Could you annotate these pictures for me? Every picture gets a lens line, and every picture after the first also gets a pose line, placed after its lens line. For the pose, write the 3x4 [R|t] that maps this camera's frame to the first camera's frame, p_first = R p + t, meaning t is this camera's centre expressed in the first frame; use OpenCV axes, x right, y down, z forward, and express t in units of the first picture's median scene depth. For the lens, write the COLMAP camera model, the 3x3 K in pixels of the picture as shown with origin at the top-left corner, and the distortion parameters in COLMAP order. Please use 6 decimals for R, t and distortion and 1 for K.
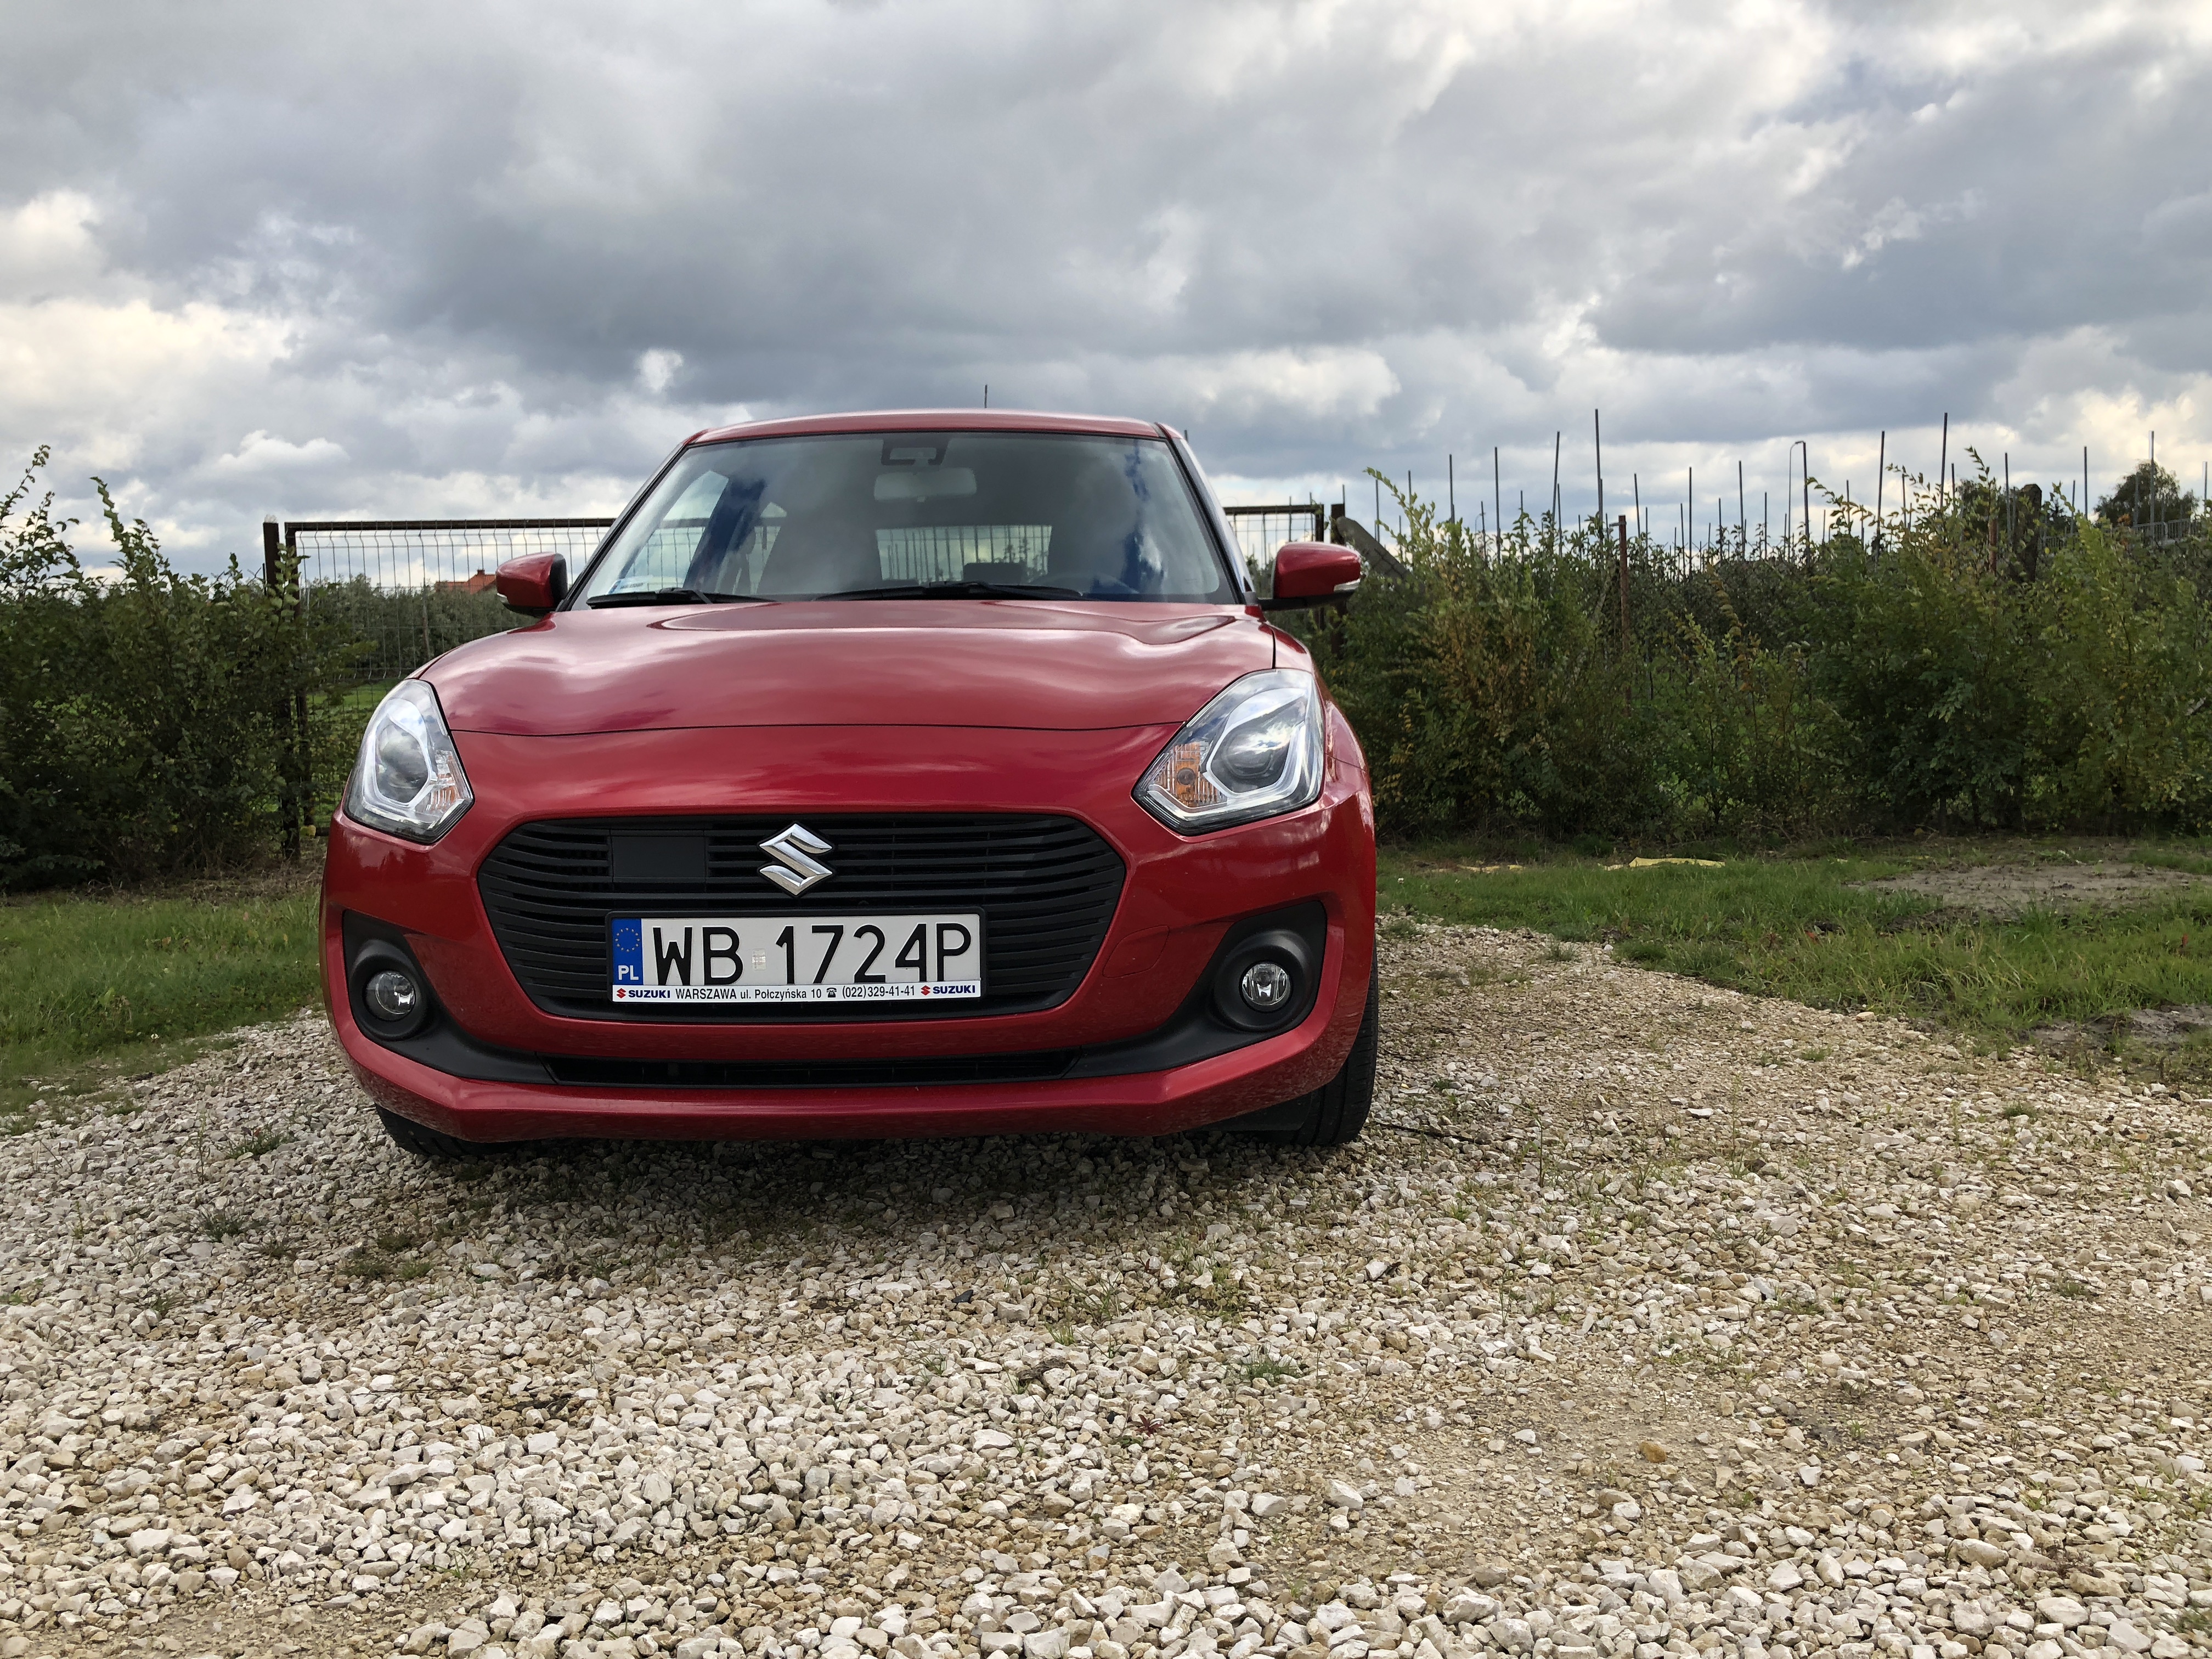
lens RADIAL K [[1836.7, 0, 1141.2], [0, 1836.7, 833.1], [0, 0, 1]] dist [0.072843, -0.185292]
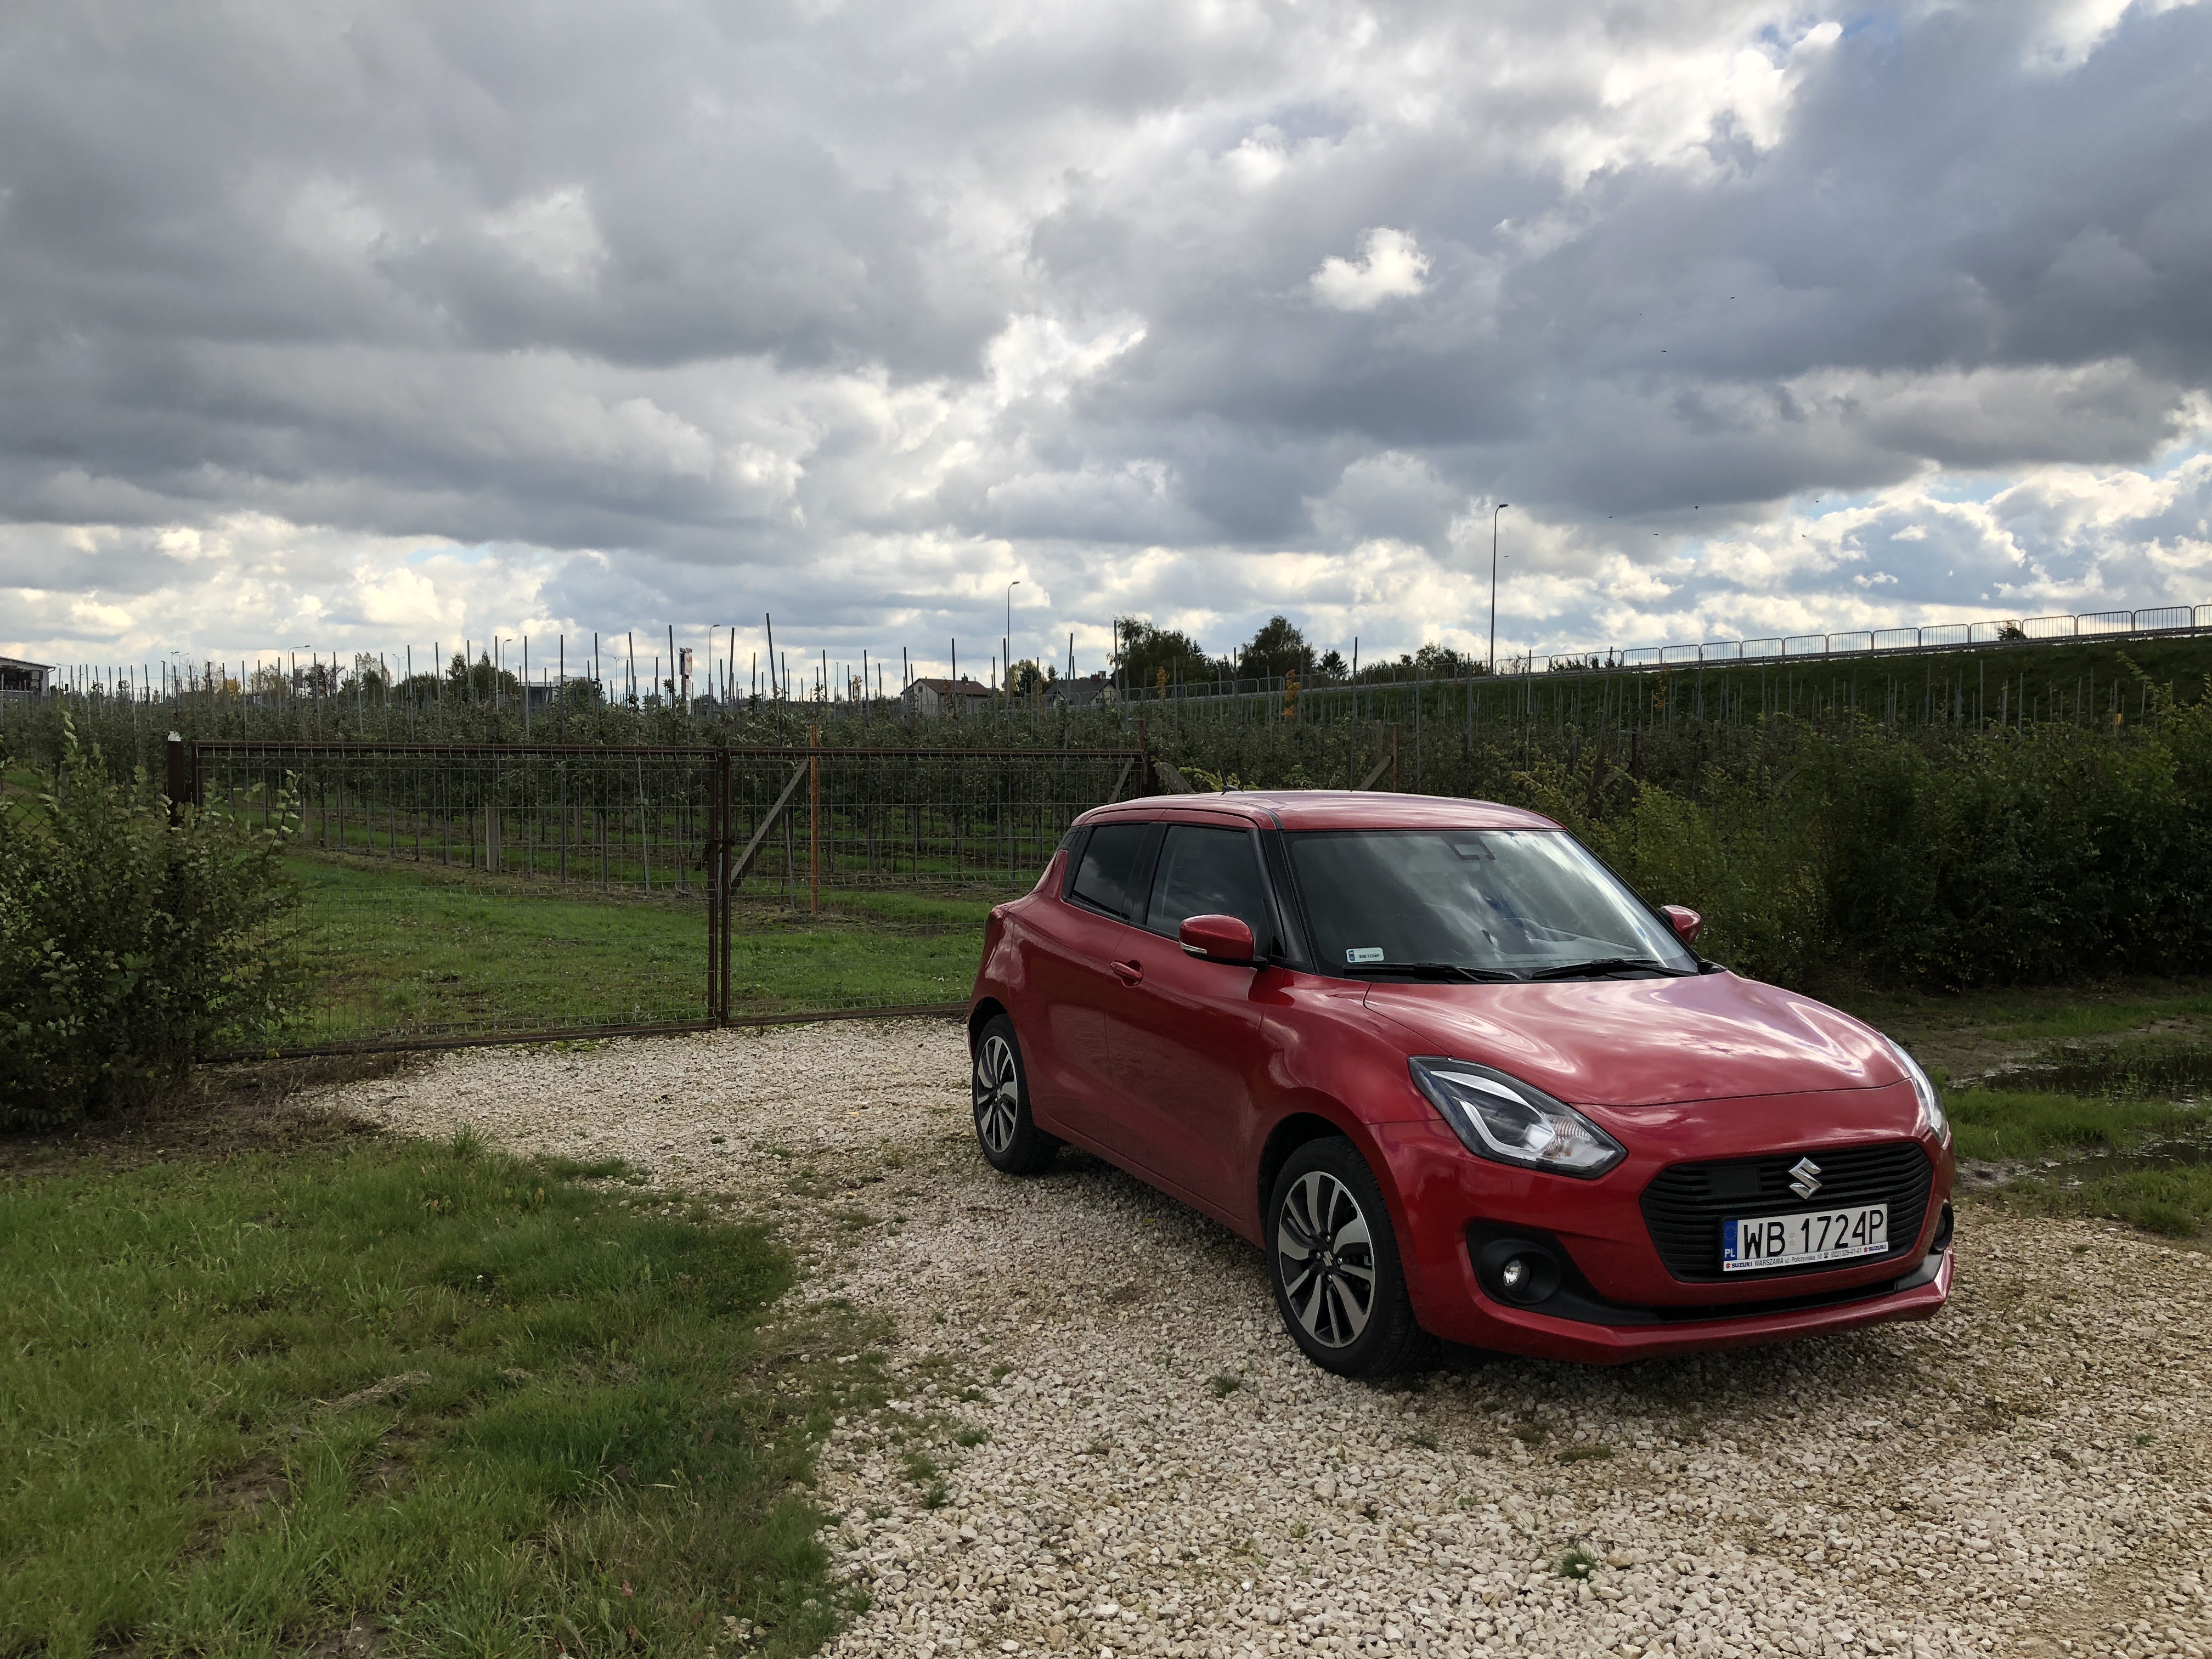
lens RADIAL K [[1871.1, 0, 1108.9], [0, 1871.1, 771.8], [0, 0, 1]] dist [0.001561, -0.007594]
pose [[0.904912, 0.025169, 0.424854, -1.538375], [0.011320, 0.996473, -0.083142, -0.228503], [-0.425448, 0.080046, 0.901436, -0.340826]]
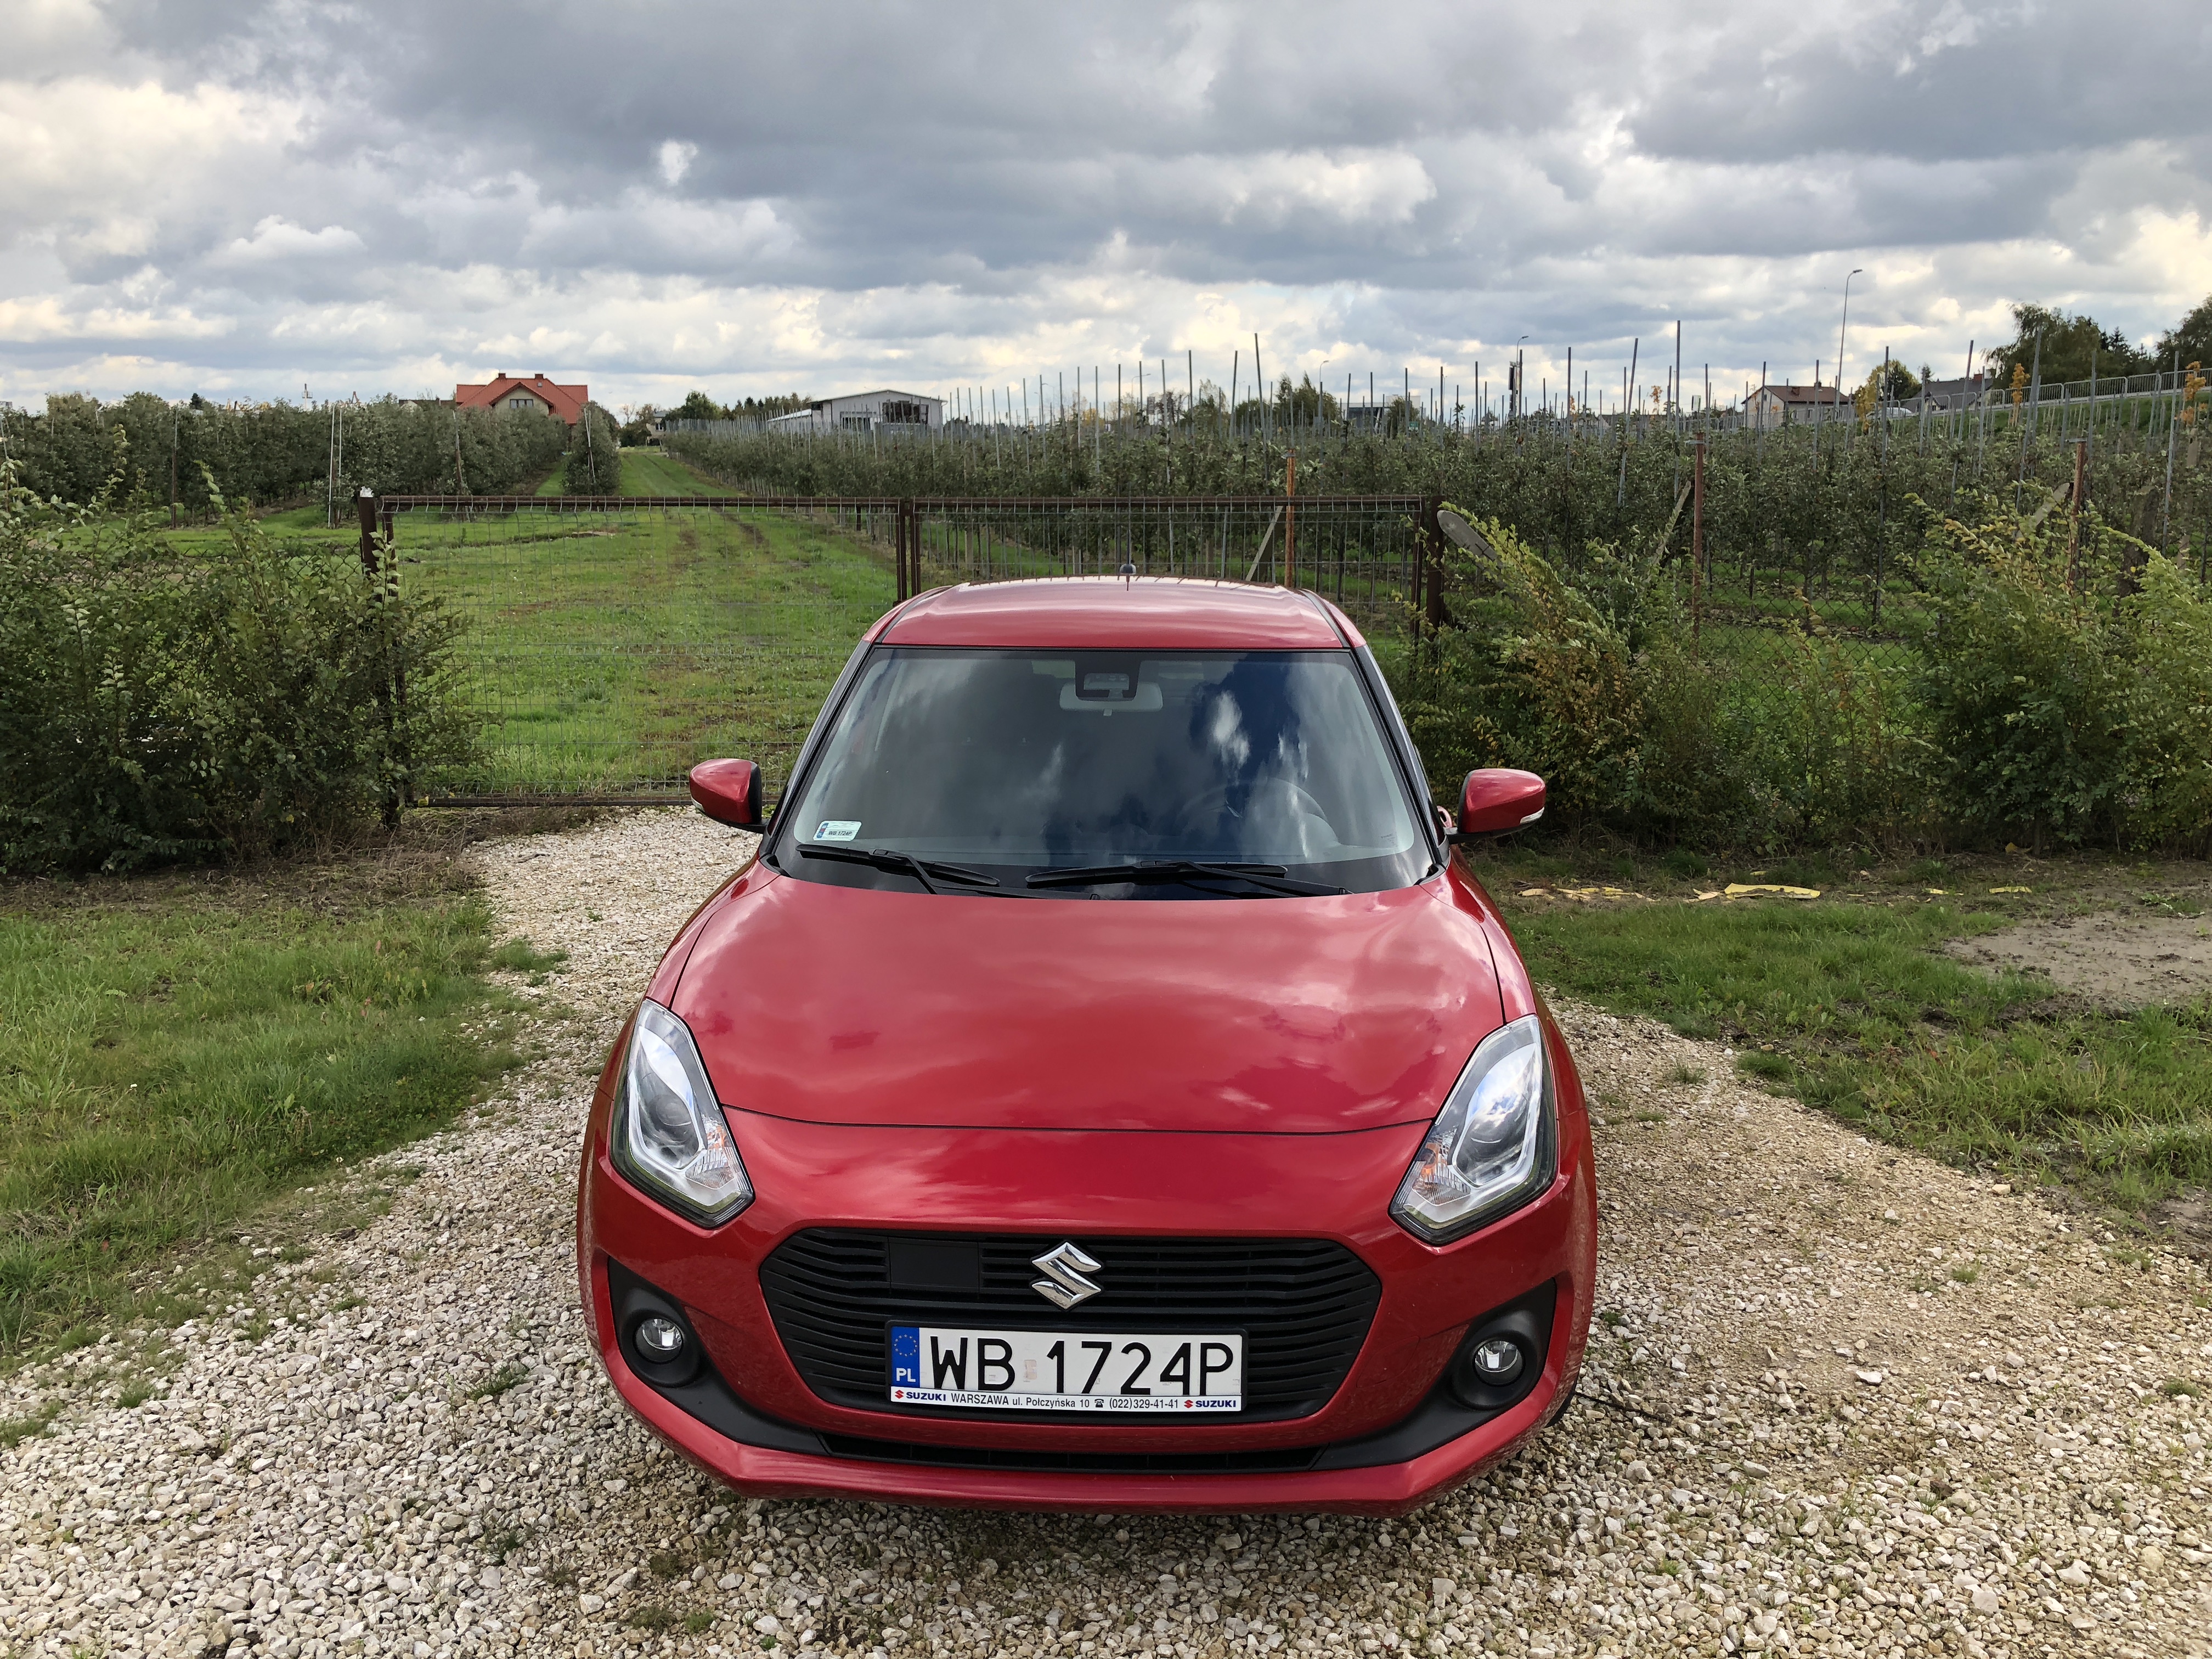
lens RADIAL K [[1848.8, 0, 1111.1], [0, 1848.8, 796.9], [0, 0, 1]] dist [0.005461, -0.012404]
pose [[0.999537, 0.019283, -0.023526, -0.142652], [-0.017249, 0.996332, 0.083813, -0.345331], [0.025056, -0.083369, 0.996204, -0.022668]]
